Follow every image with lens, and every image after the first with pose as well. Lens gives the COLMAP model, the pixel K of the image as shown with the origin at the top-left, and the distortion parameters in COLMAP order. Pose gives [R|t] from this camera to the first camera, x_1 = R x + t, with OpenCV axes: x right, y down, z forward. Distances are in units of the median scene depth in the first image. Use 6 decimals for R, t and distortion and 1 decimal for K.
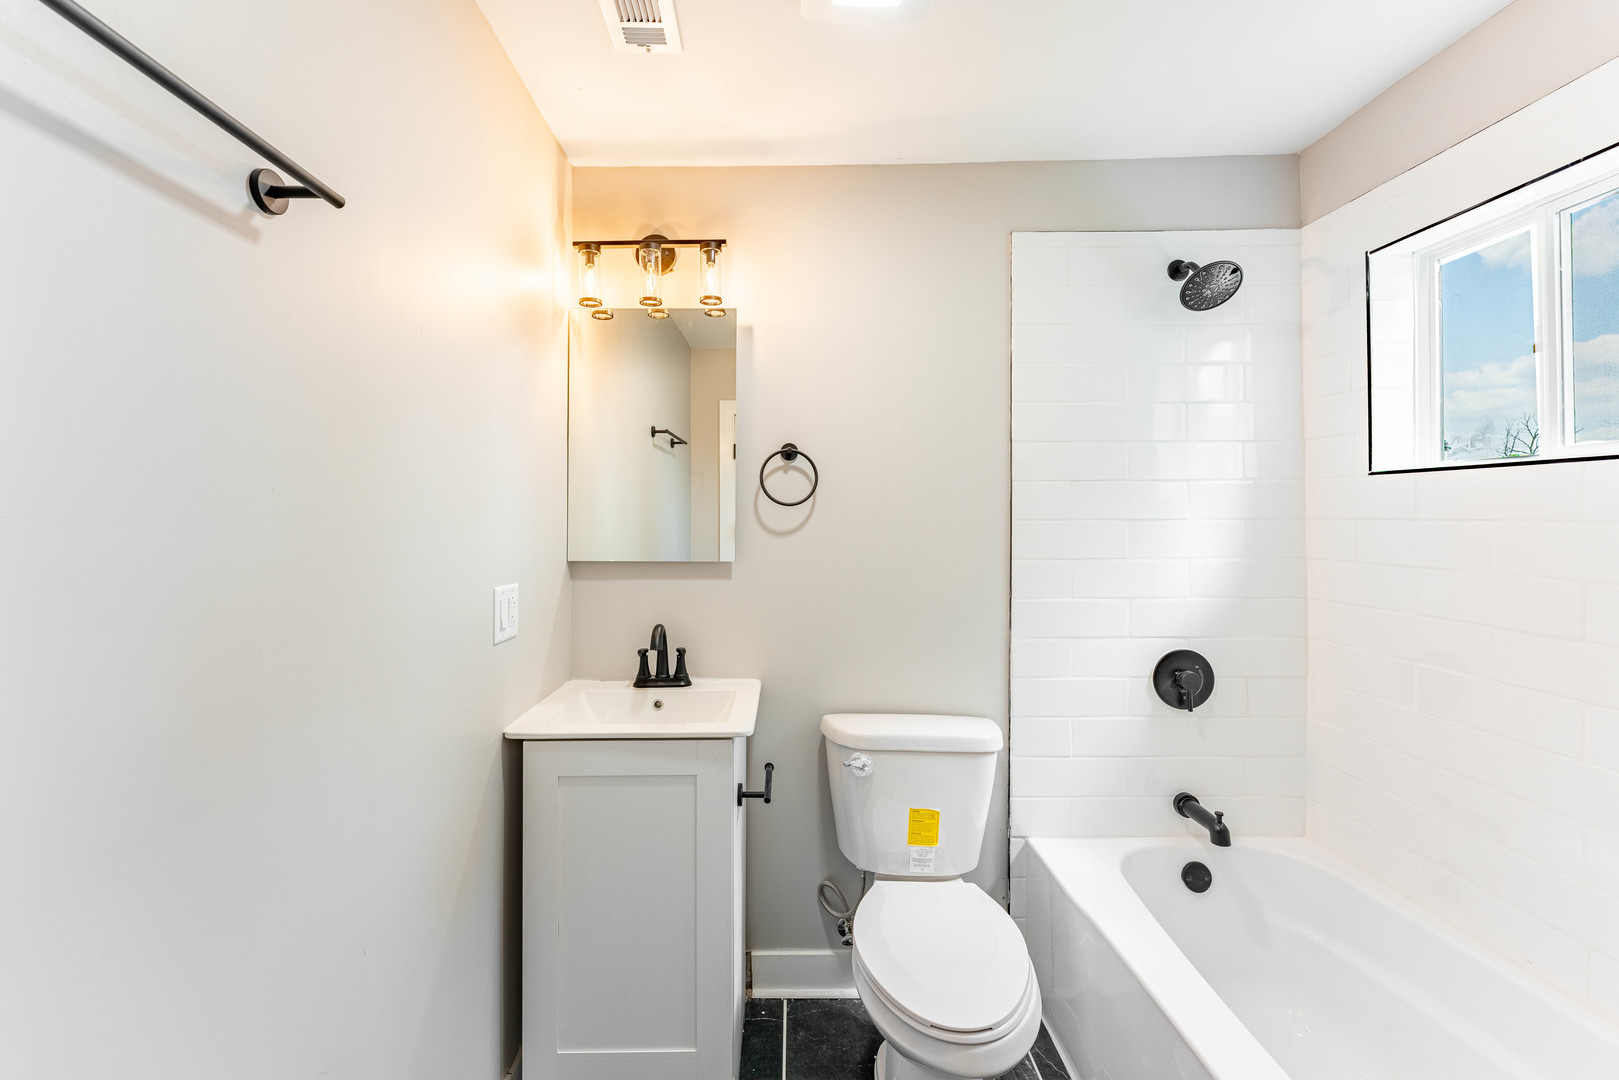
lens RADIAL K [[672.9, 0, 764.7], [0, 672.9, 511.2], [0, 0, 1]] dist [0.007398, -0.001012]
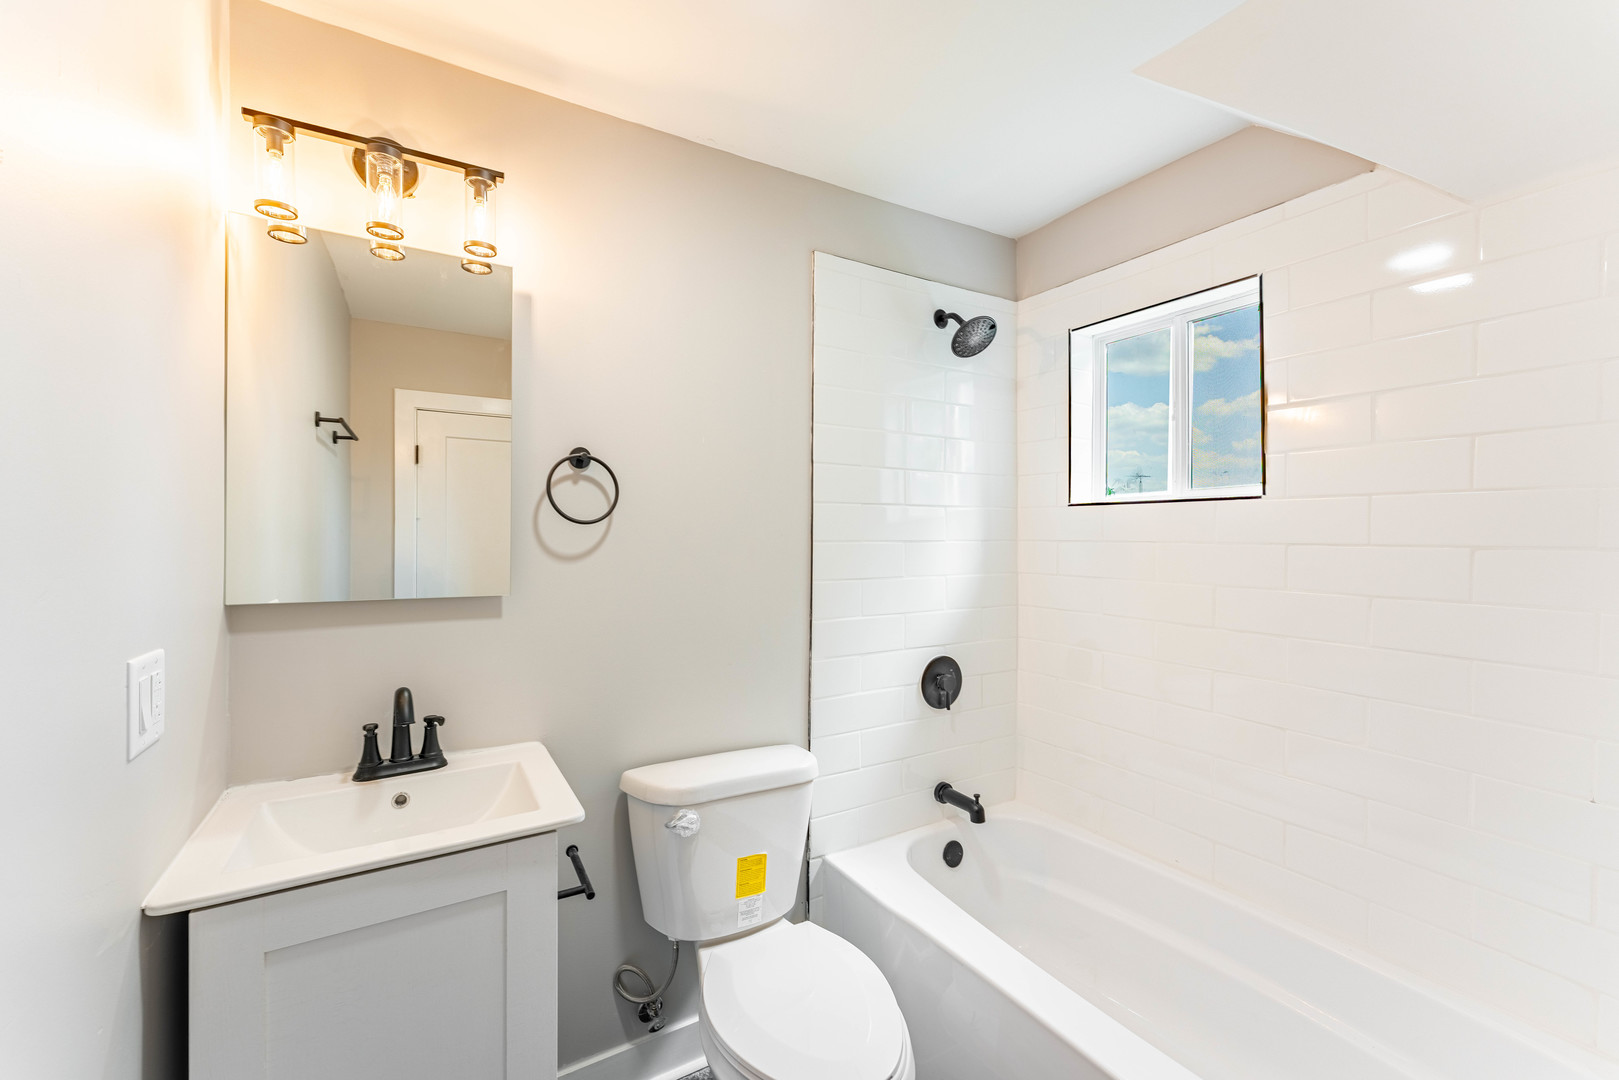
lens RADIAL K [[672.9, 0, 812.9], [0, 672.9, 538.8], [0, 0, 1]] dist [0.007398, -0.001012]
pose [[0.850052, 0.002305, 0.526694, -0.159138], [-0.008448, 0.999921, 0.009257, -0.000099], [-0.526631, -0.012318, 0.850005, 0.159130]]
